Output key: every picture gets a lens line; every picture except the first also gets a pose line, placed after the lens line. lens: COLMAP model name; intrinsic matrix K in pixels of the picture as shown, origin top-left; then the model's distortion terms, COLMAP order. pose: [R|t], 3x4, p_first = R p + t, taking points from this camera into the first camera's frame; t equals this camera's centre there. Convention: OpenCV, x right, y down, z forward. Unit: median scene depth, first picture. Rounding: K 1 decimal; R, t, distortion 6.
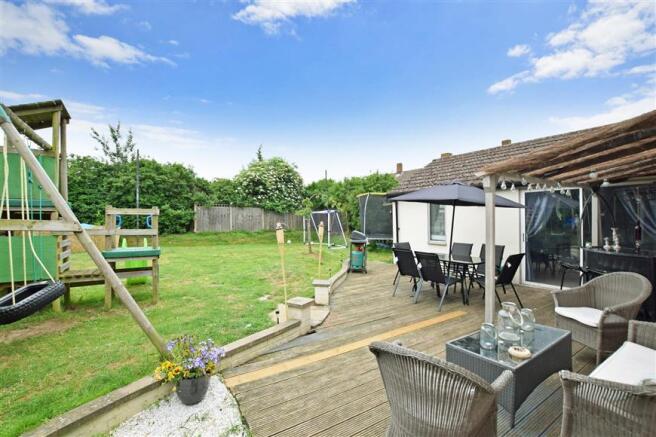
lens RADIAL K [[290.9, 0, 328.0], [0, 290.9, 218.5], [0, 0, 1]] dist [-0.026912, -0.000084]
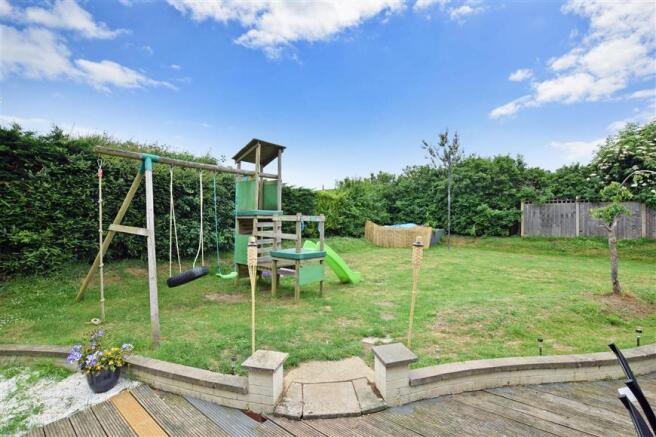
lens RADIAL K [[290.9, 0, 328.0], [0, 290.9, 218.5], [0, 0, 1]] dist [-0.026912, -0.000084]
pose [[0.325934, 0.003079, -0.945387, 0.136797], [0.003781, 0.999982, 0.004560, -0.008201], [0.945385, -0.005061, 0.325917, 0.226778]]
